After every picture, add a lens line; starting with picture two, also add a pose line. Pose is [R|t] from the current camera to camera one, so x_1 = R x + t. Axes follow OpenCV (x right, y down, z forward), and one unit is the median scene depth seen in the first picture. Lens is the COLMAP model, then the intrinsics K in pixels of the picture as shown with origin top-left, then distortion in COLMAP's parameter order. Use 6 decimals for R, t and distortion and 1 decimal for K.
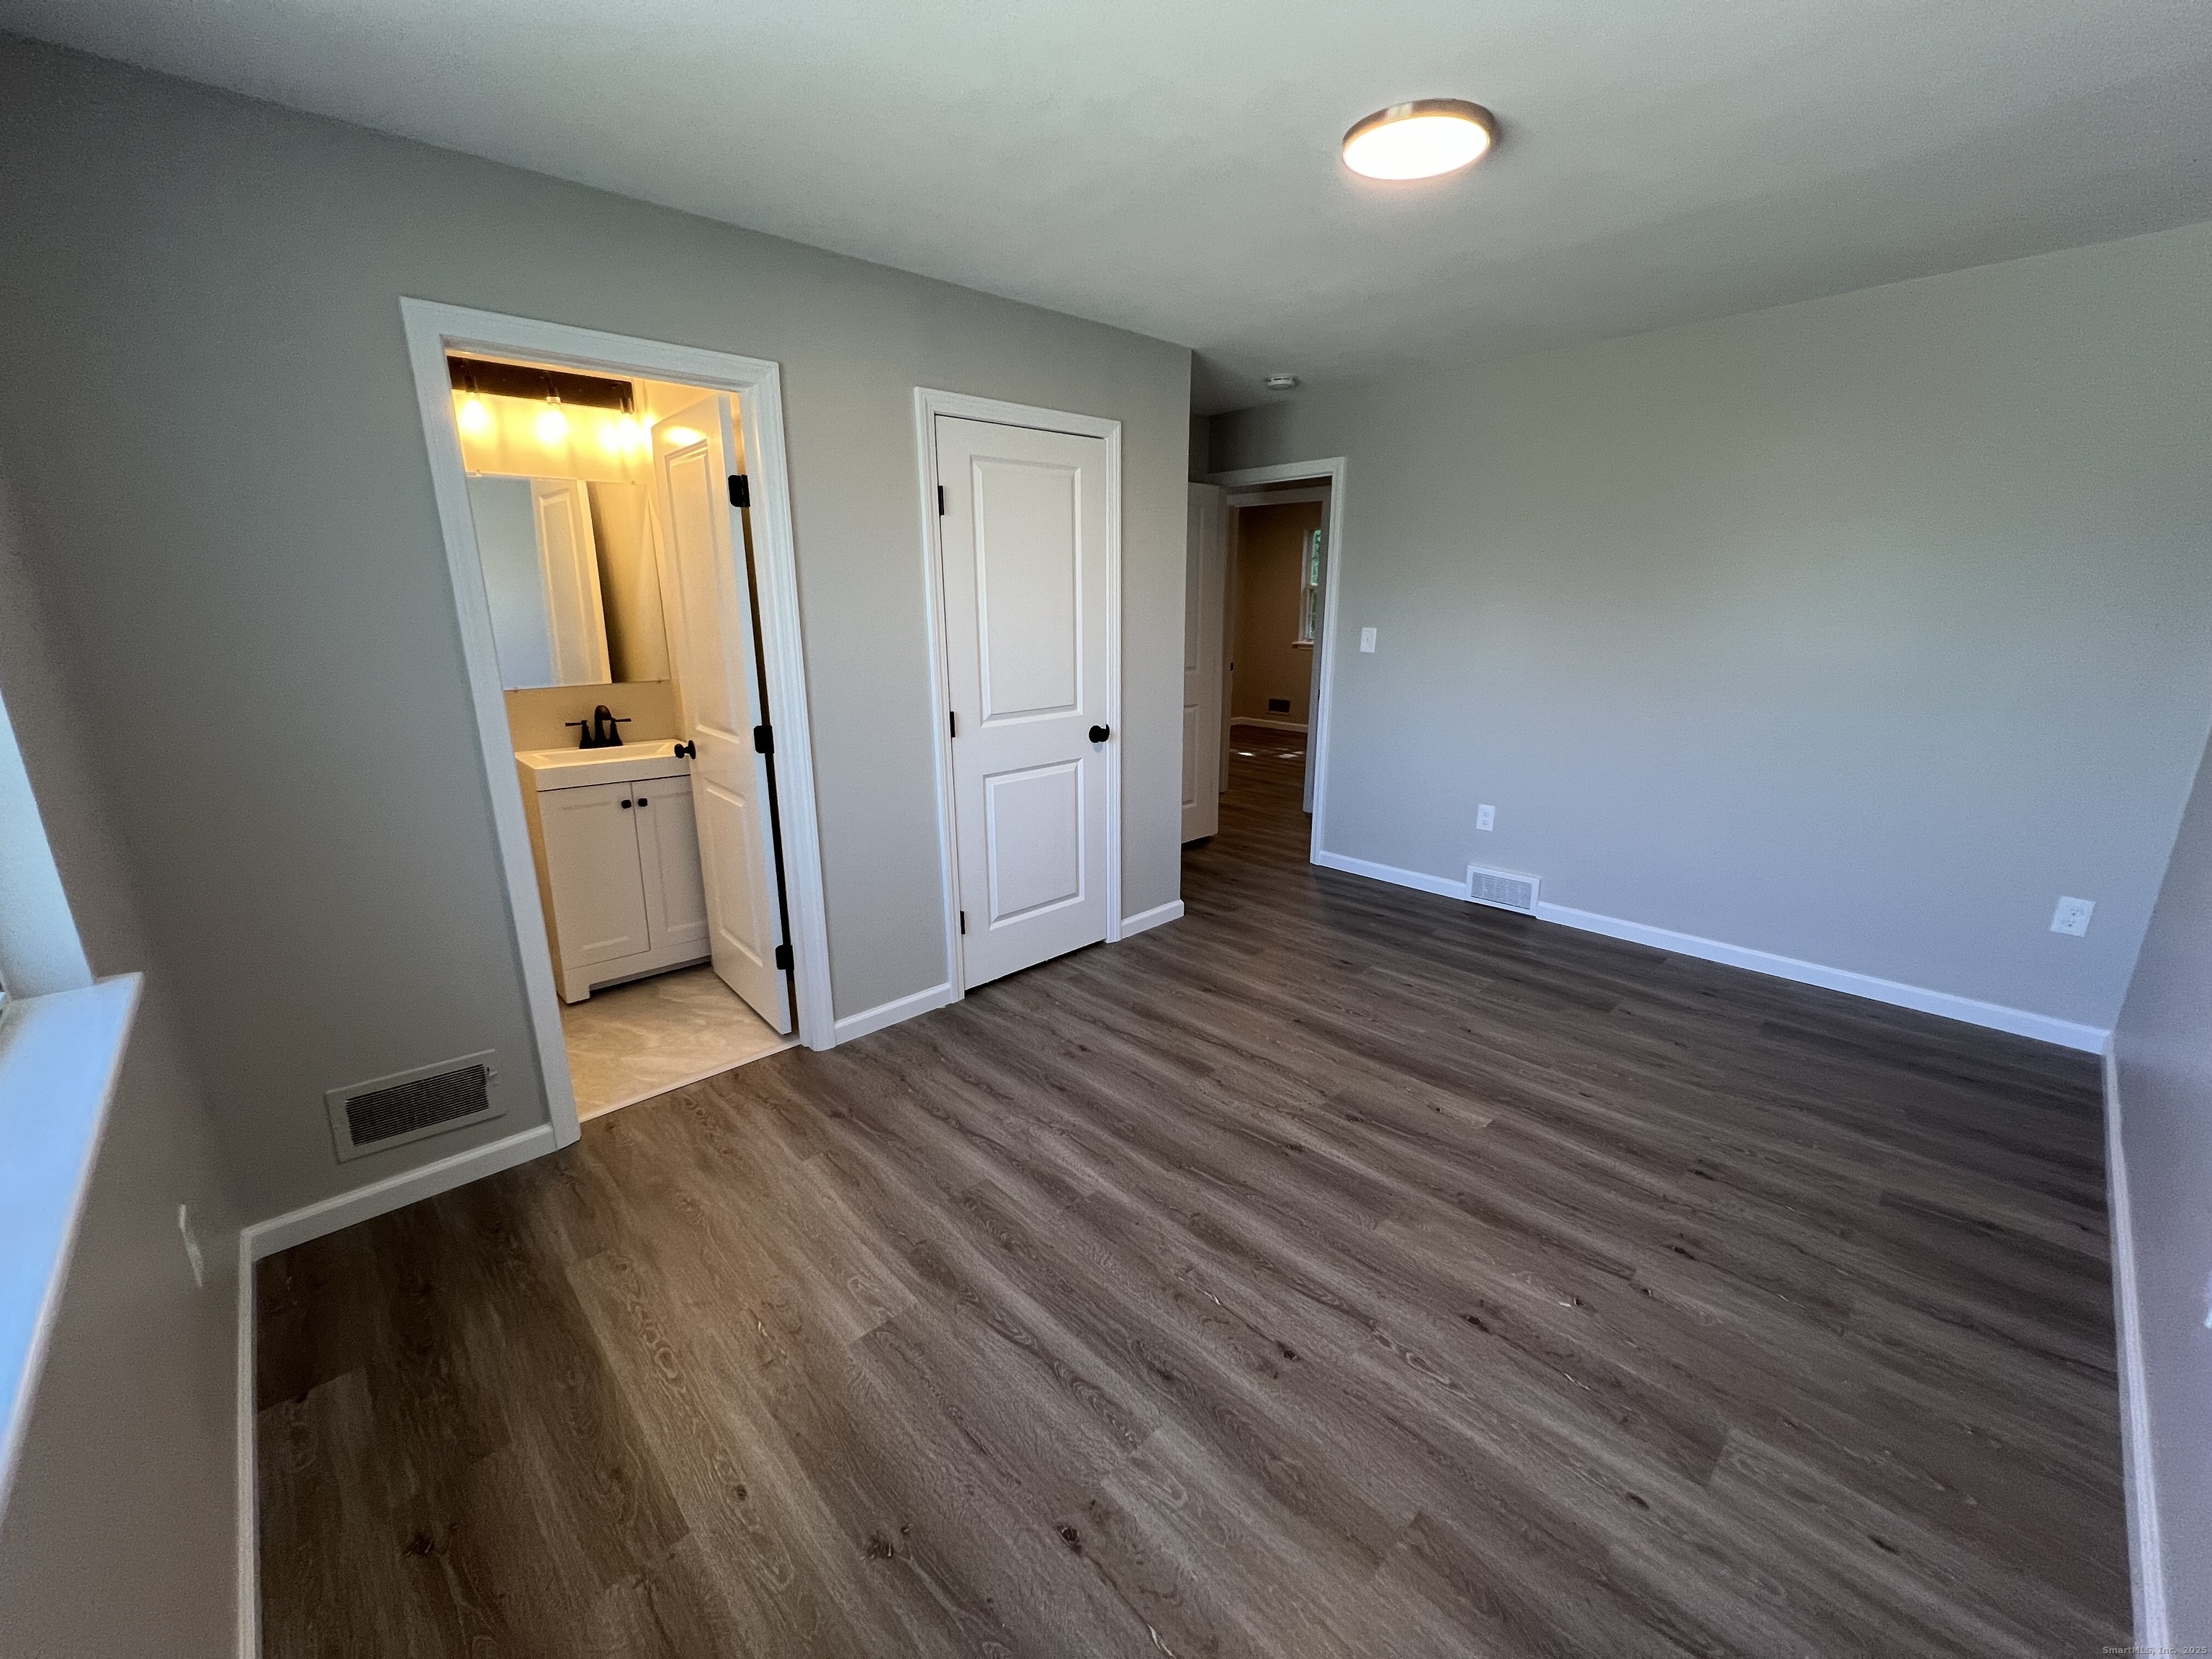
lens RADIAL K [[880.7, 0, 1091.3], [0, 880.7, 836.9], [0, 0, 1]] dist [-0.002316, 0.000512]
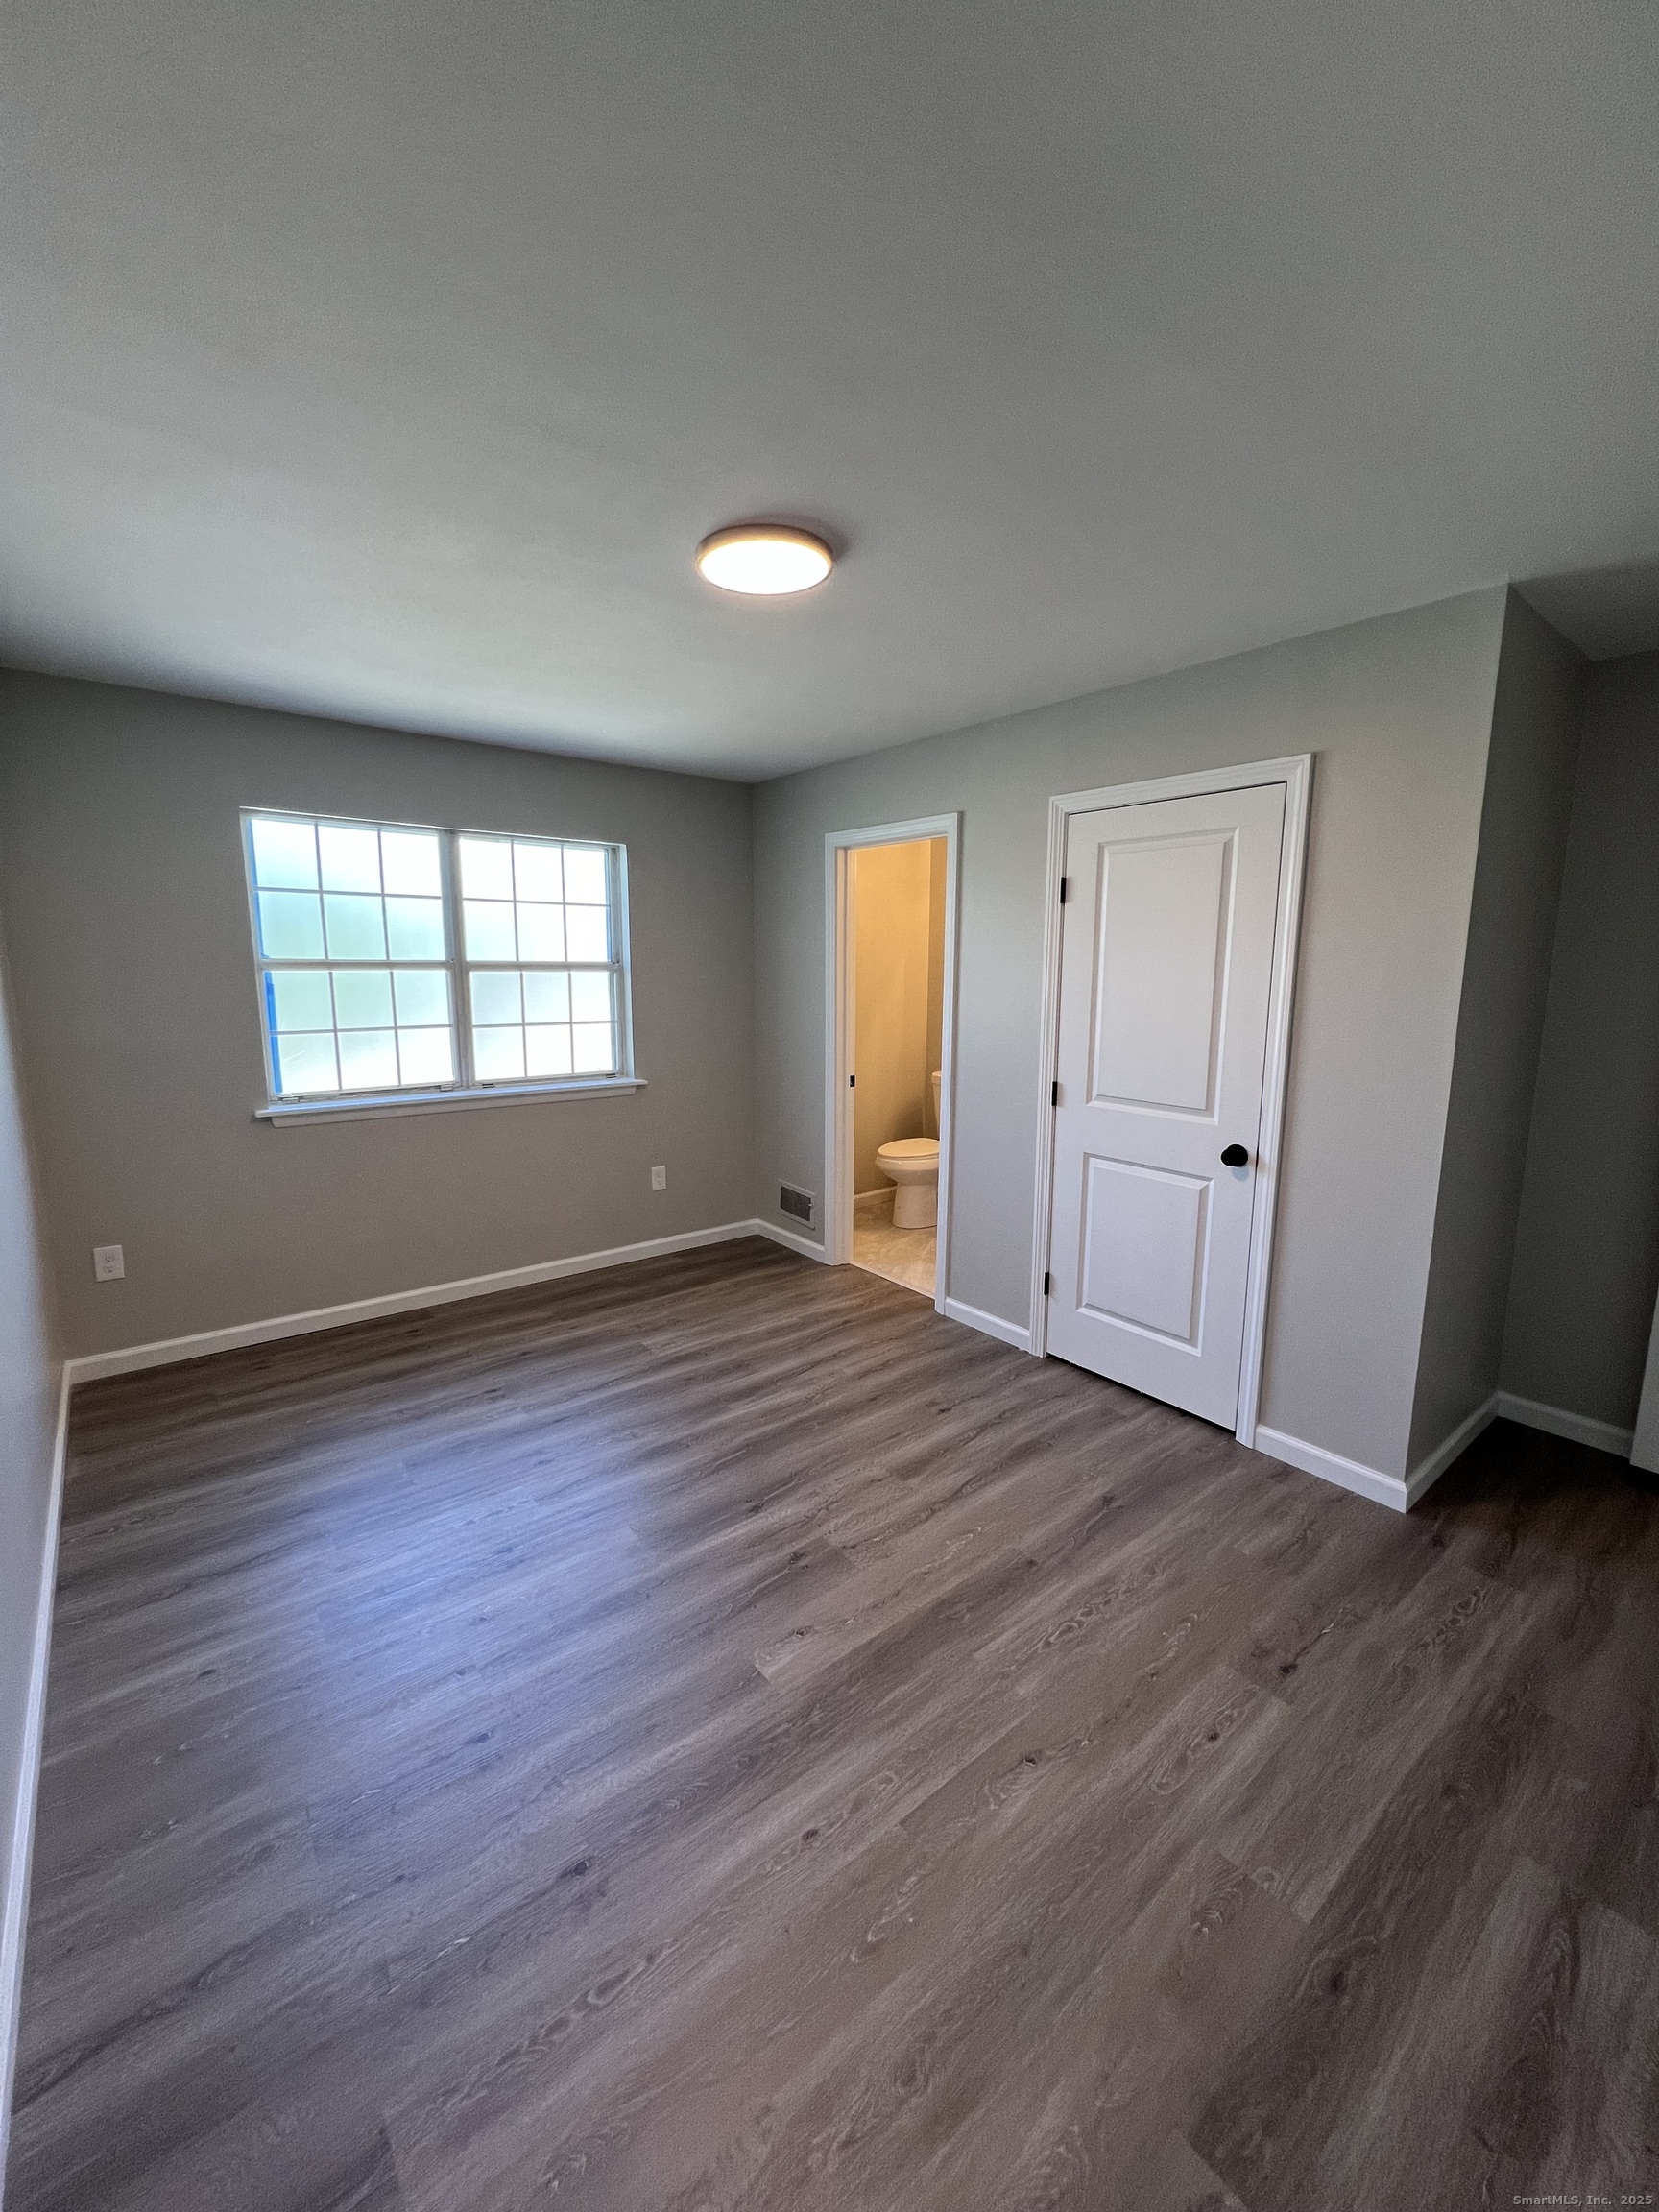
lens RADIAL K [[880.7, 0, 831.4], [0, 880.7, 1100.4], [0, 0, 1]] dist [-0.002316, 0.000512]
pose [[-0.069009, 0.166672, -0.983595, 0.977487], [-0.271519, 0.945587, 0.179281, -0.255148], [0.959956, 0.279437, -0.019999, 0.826333]]
